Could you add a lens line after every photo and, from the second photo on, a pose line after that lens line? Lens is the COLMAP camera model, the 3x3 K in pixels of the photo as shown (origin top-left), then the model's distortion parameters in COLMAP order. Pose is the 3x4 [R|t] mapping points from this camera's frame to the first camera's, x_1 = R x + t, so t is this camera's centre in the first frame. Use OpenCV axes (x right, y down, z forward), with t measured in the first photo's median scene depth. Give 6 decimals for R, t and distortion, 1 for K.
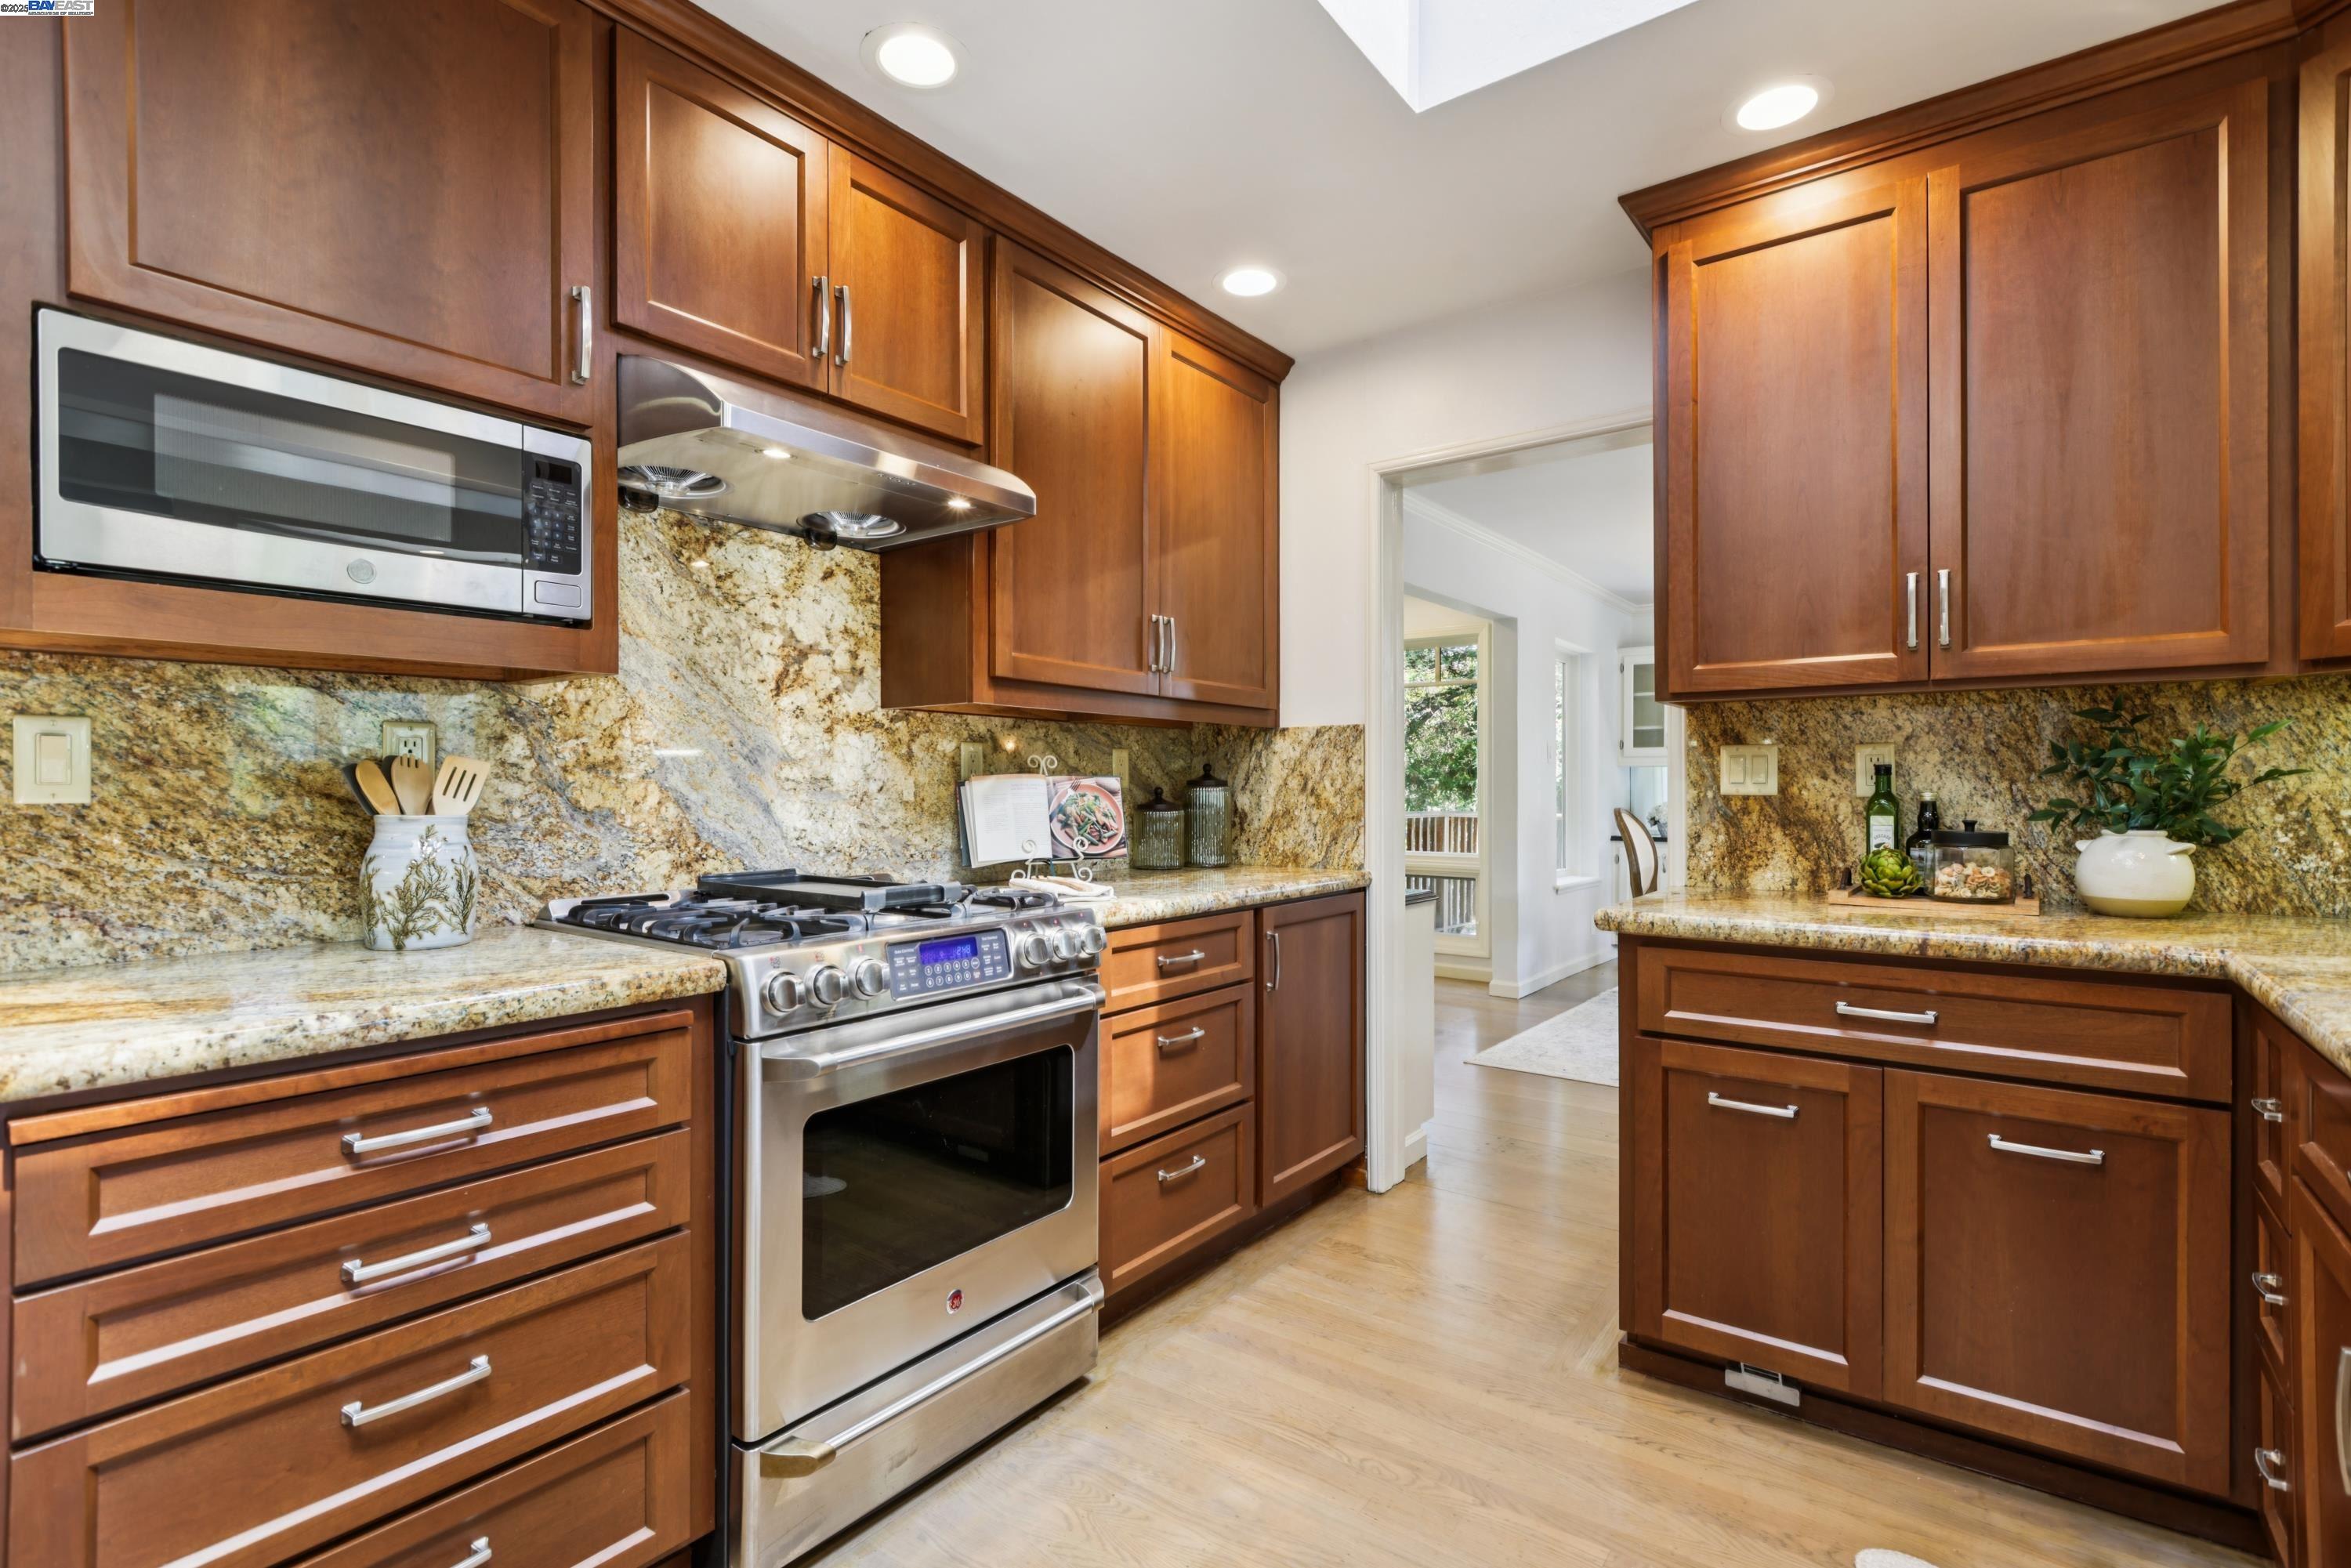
lens RADIAL K [[1116.6, 0, 1175.5], [0, 1116.6, 784.0], [0, 0, 1]] dist [0.019558, 0.000186]
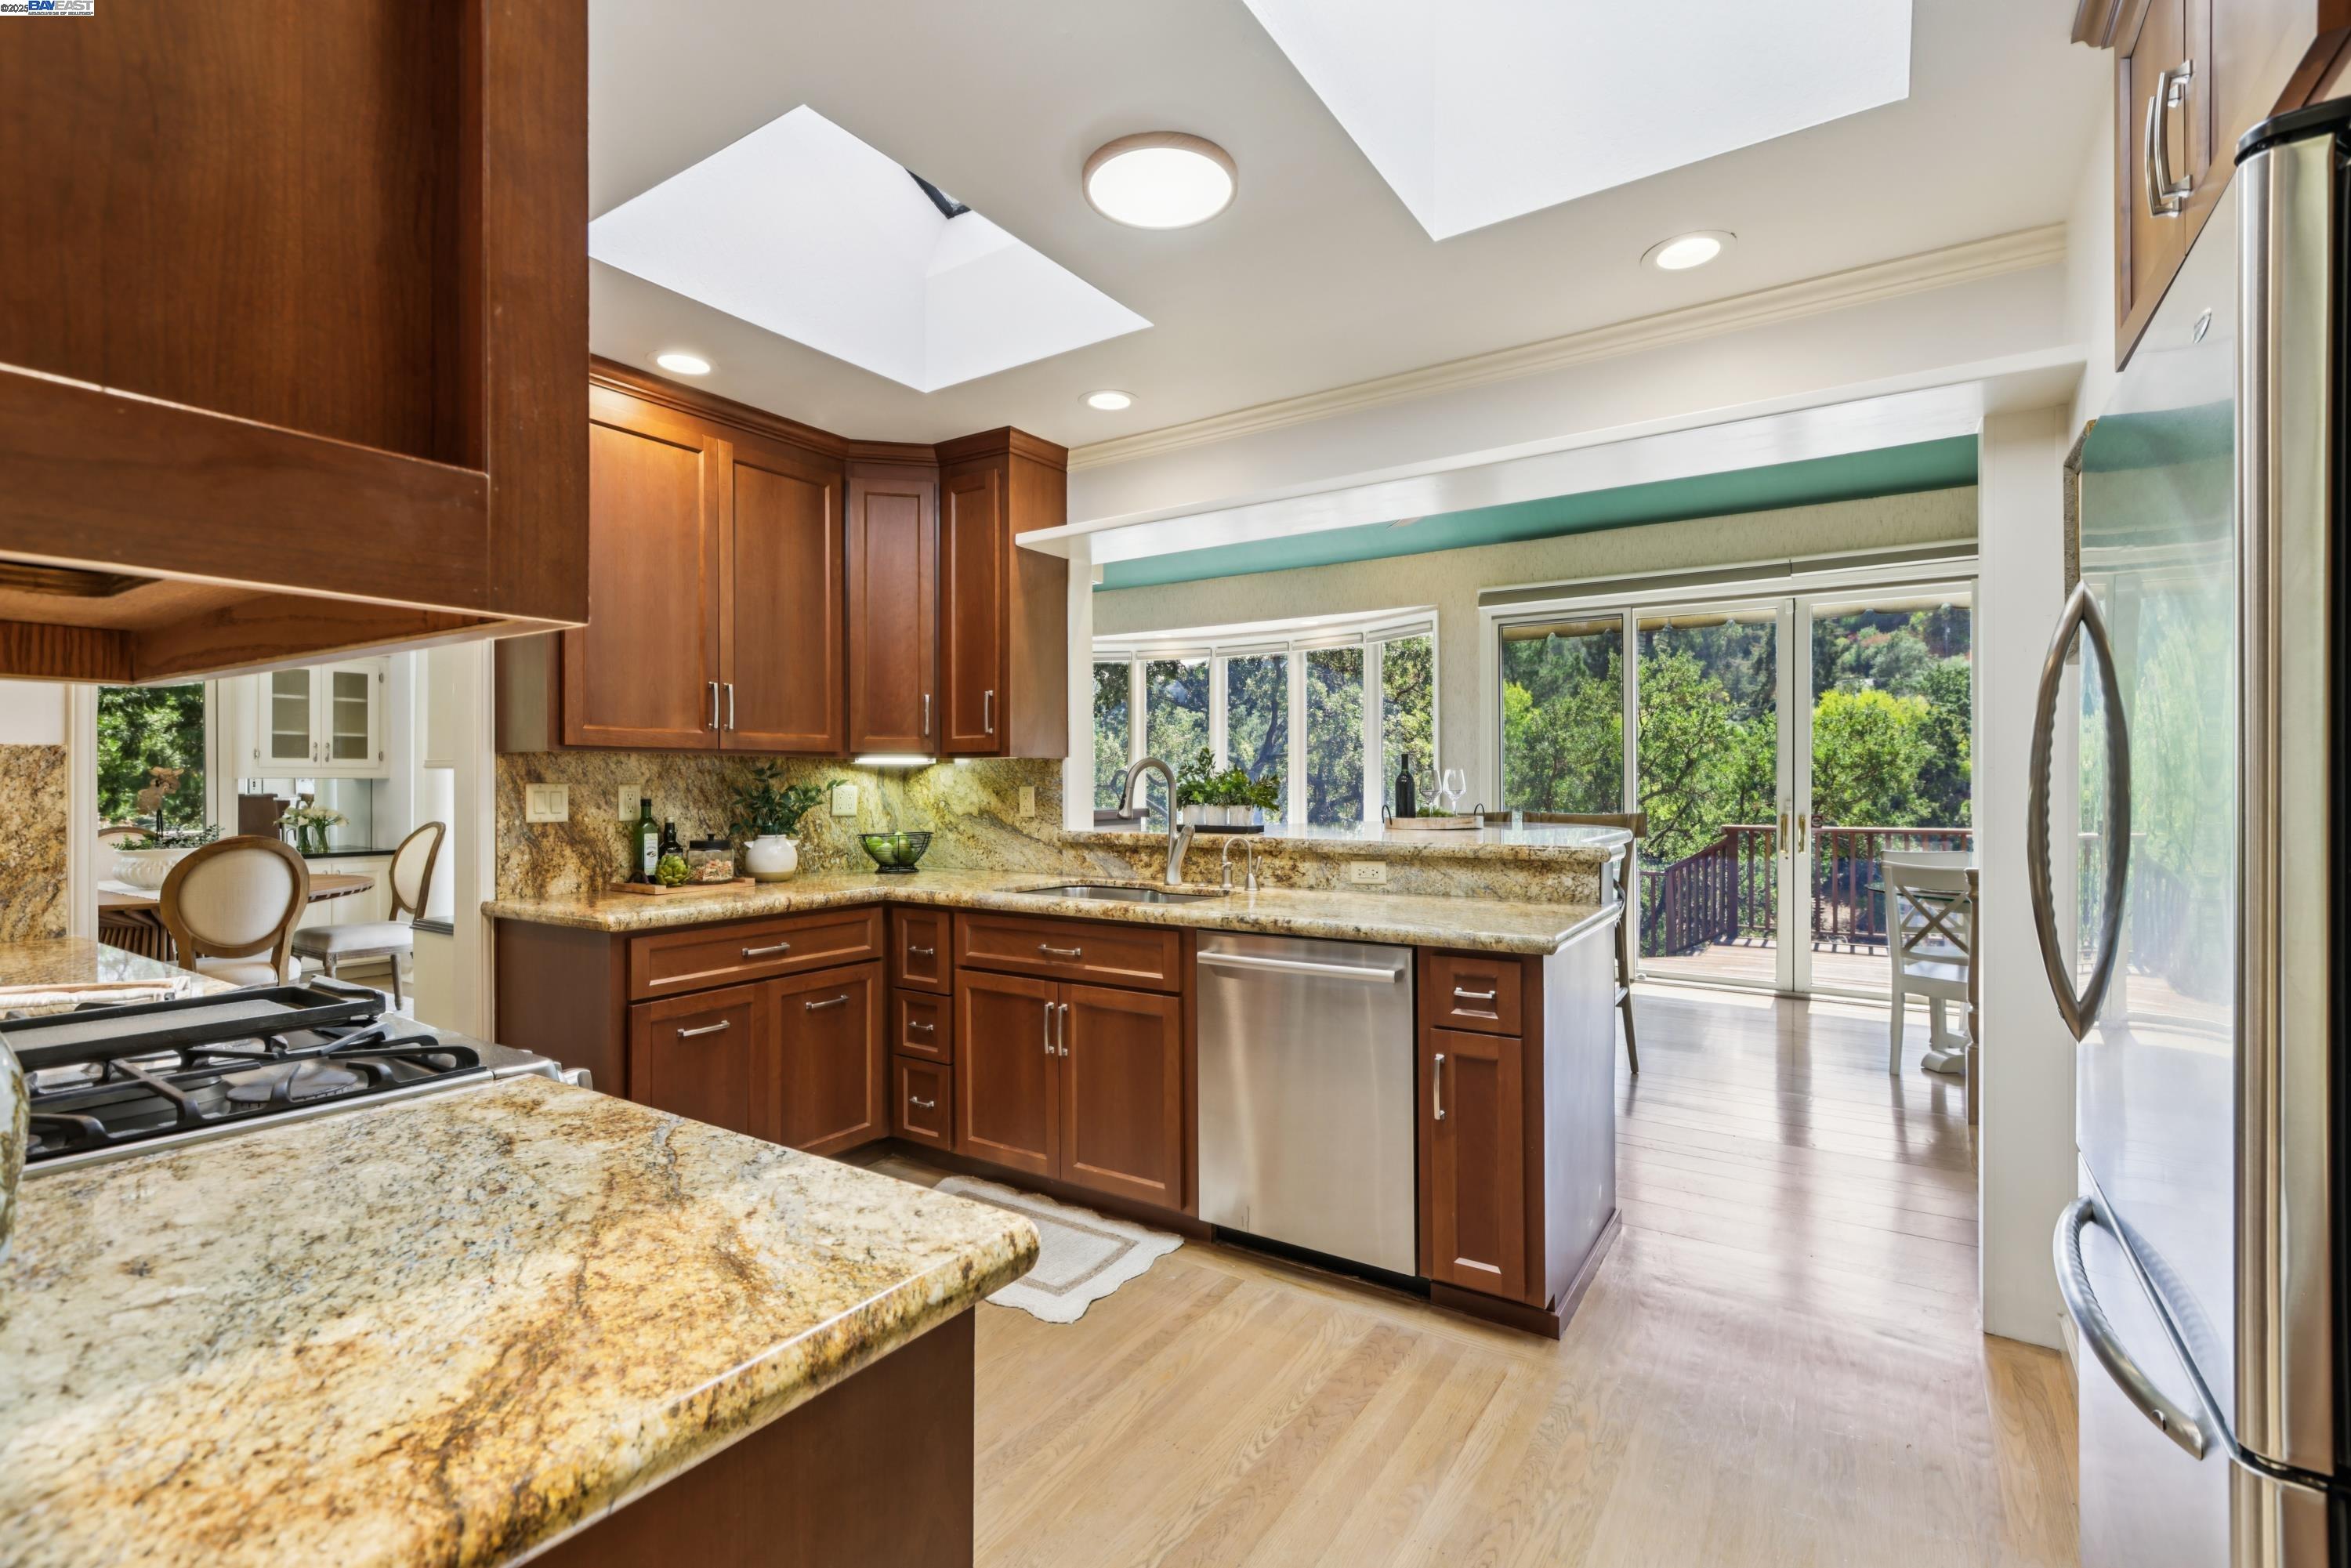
lens RADIAL K [[1050.2, 0, 1242.4], [0, 1050.2, 786.9], [0, 0, 1]] dist [-0.000629, 0.000146]
pose [[-0.090216, -0.000164, 0.995922, -0.773612], [0.000258, 1.000000, 0.000188, -0.031163], [-0.995922, 0.000274, -0.090216, 0.324804]]
